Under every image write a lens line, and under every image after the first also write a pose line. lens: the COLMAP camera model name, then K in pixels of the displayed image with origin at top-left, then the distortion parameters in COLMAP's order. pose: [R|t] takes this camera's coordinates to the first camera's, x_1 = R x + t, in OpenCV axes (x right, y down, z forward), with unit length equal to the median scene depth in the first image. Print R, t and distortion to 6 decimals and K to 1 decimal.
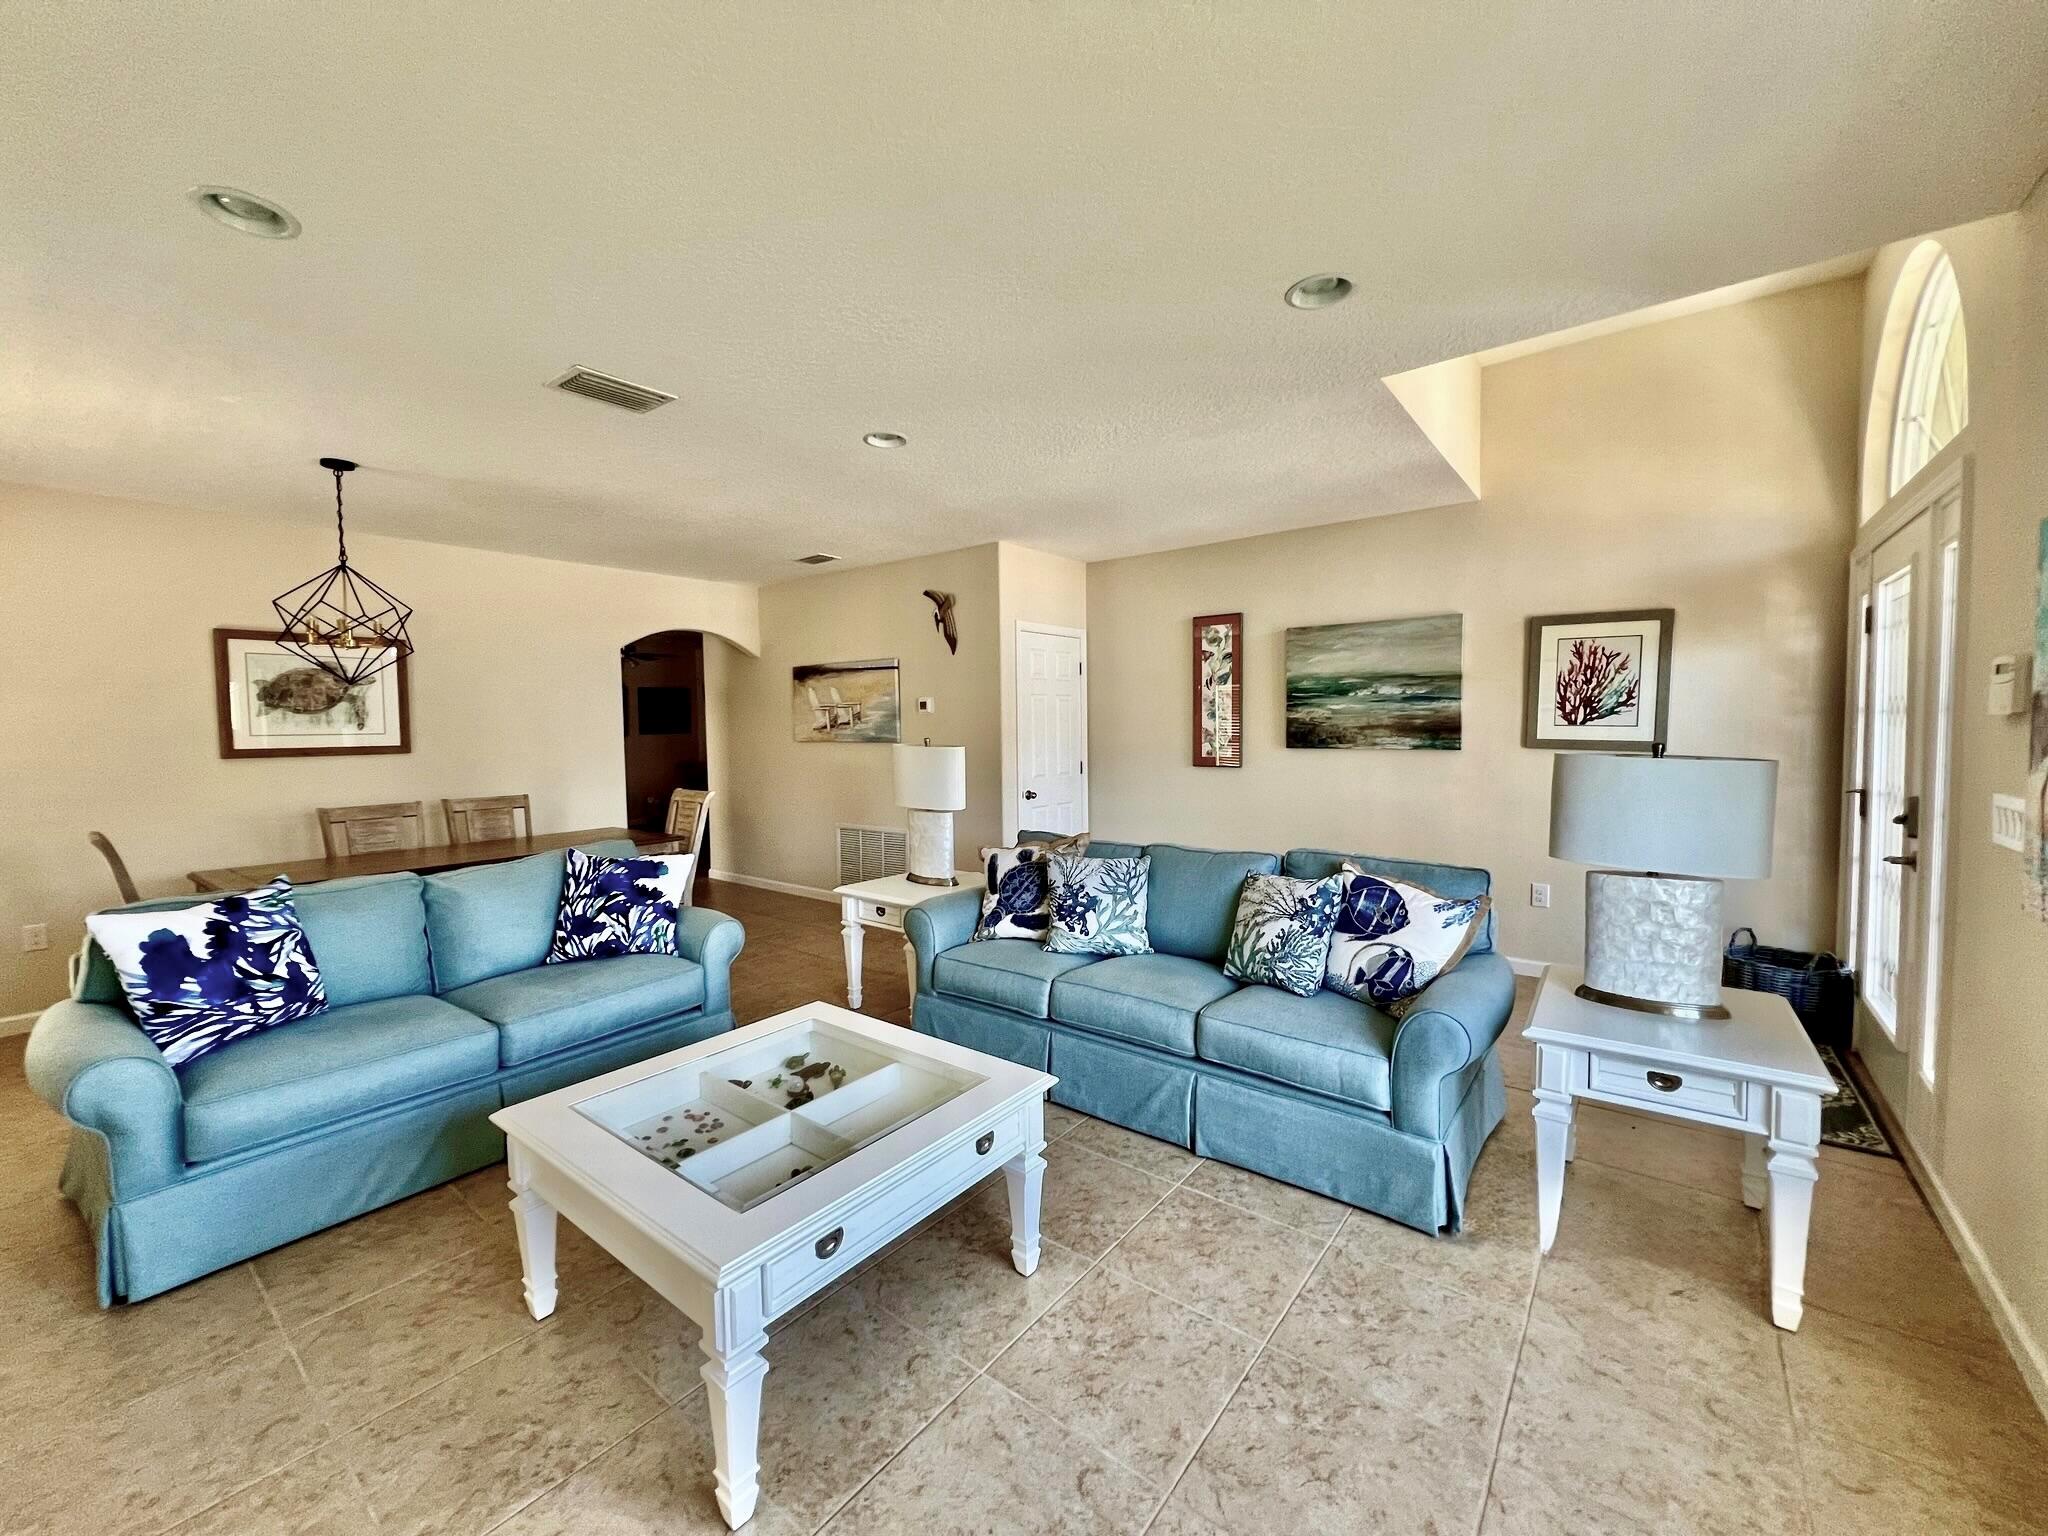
lens RADIAL K [[829.2, 0, 1024.0], [0, 829.2, 768.0], [0, 0, 1]] dist [-0.000514, -0.000135]
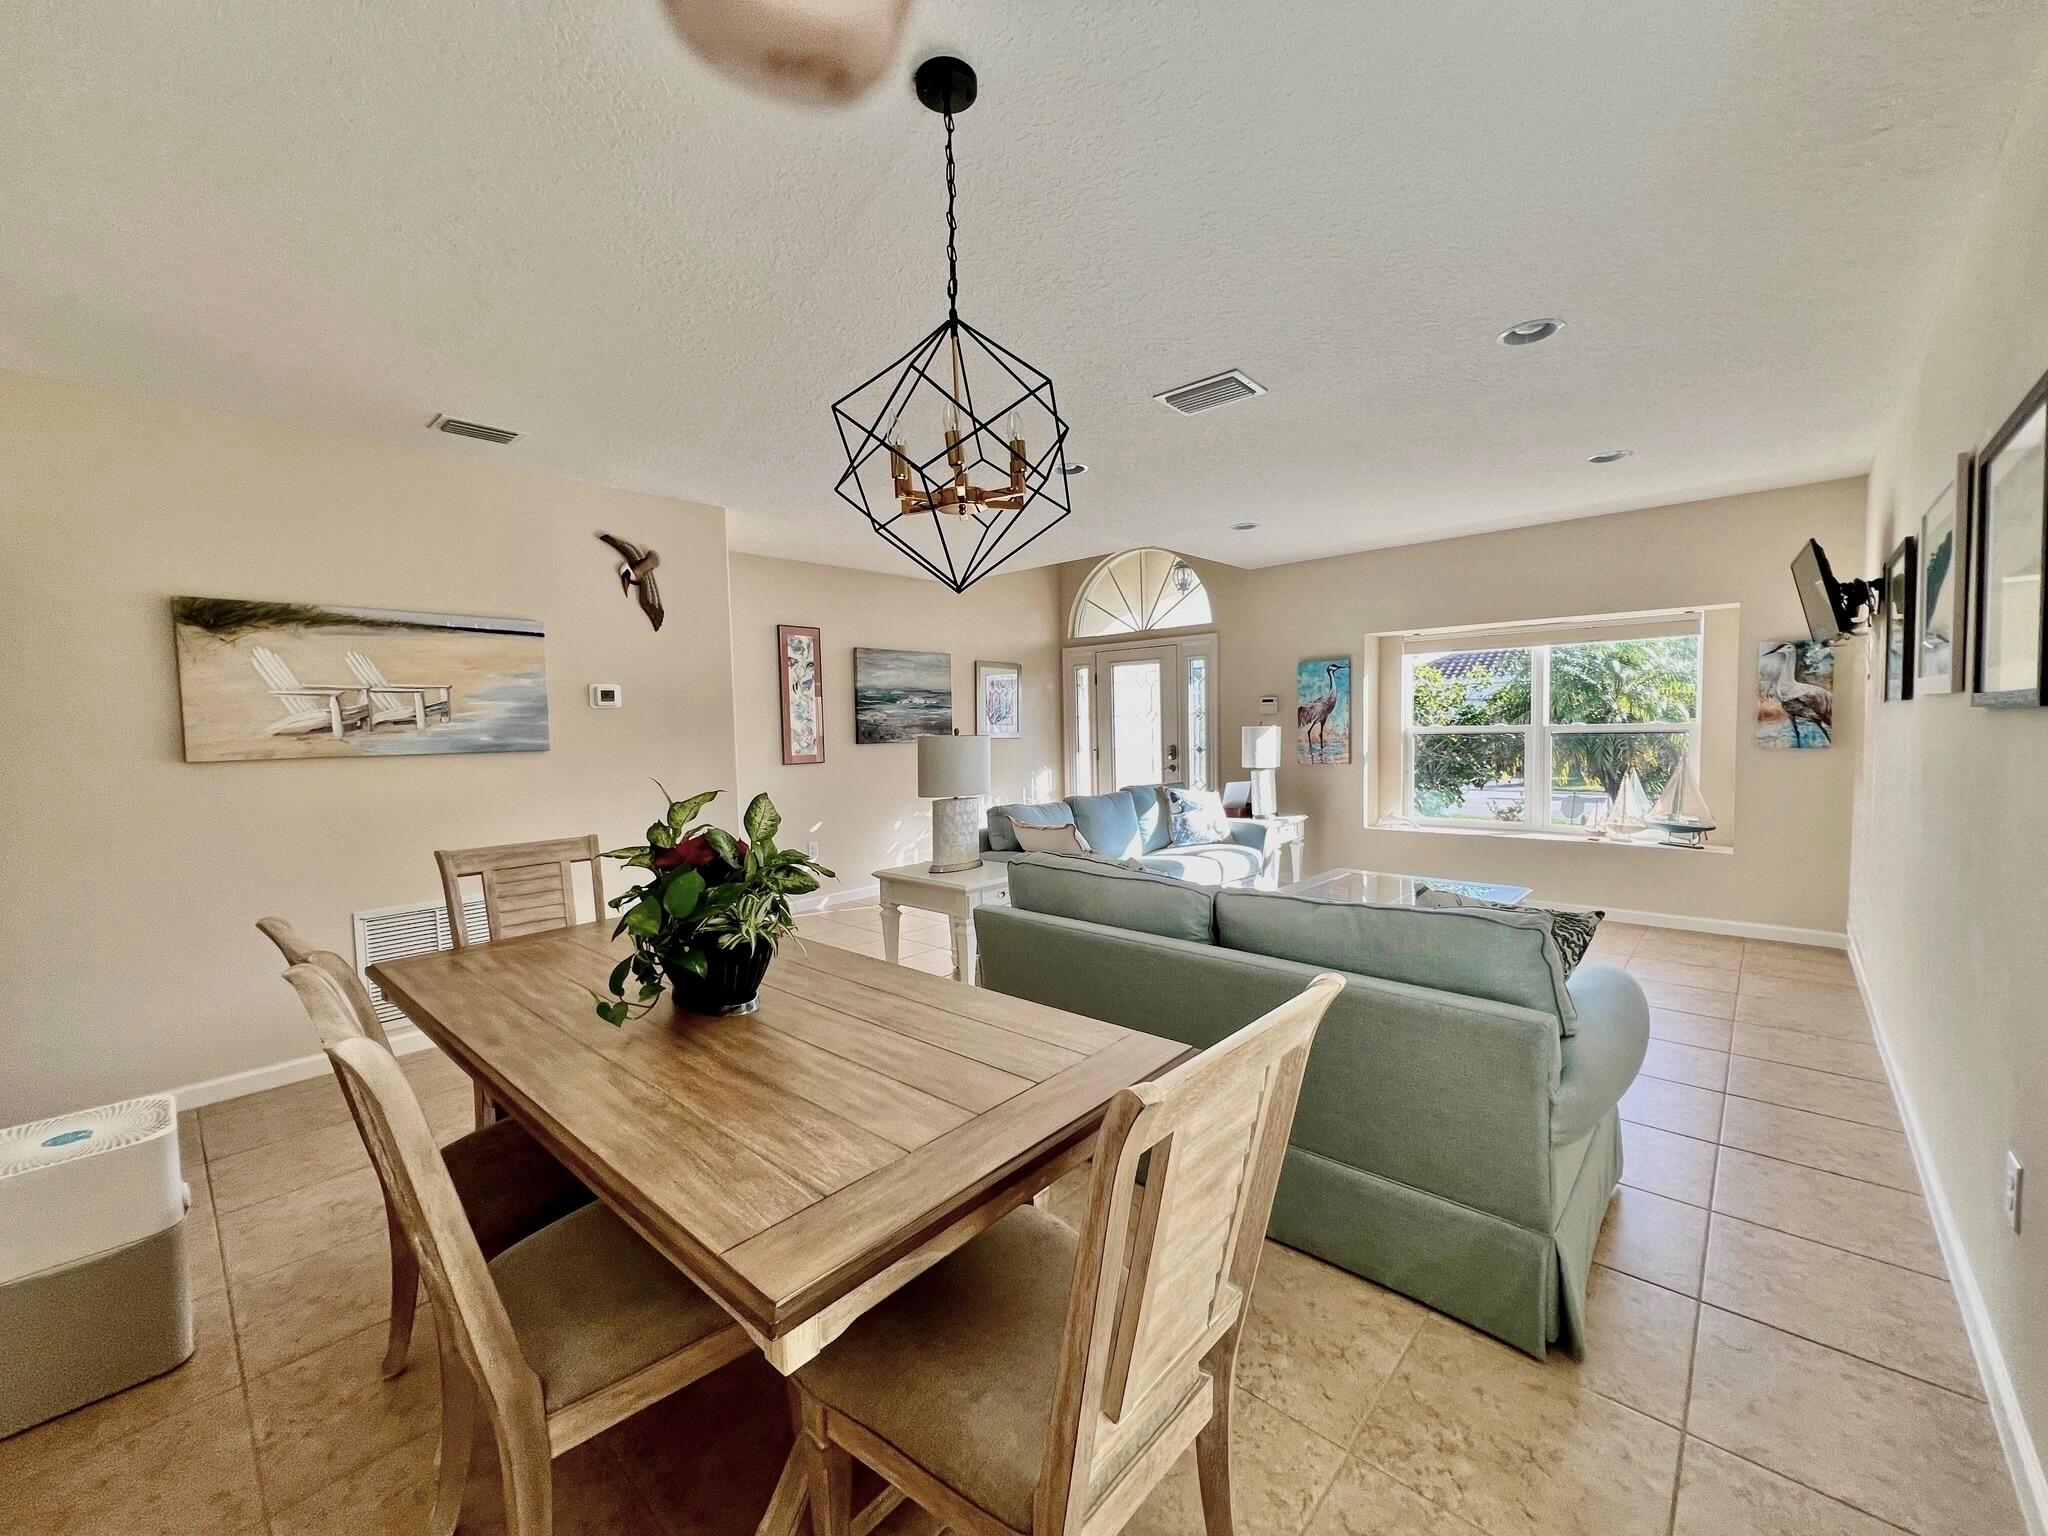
lens RADIAL K [[829.2, 0, 1024.0], [0, 829.2, 768.0], [0, 0, 1]] dist [-0.000514, -0.000135]
pose [[0.069865, -0.040790, 0.996722, -0.851404], [0.074946, 0.996554, 0.035530, -0.013693], [-0.994737, 0.072218, 0.072681, 0.639700]]
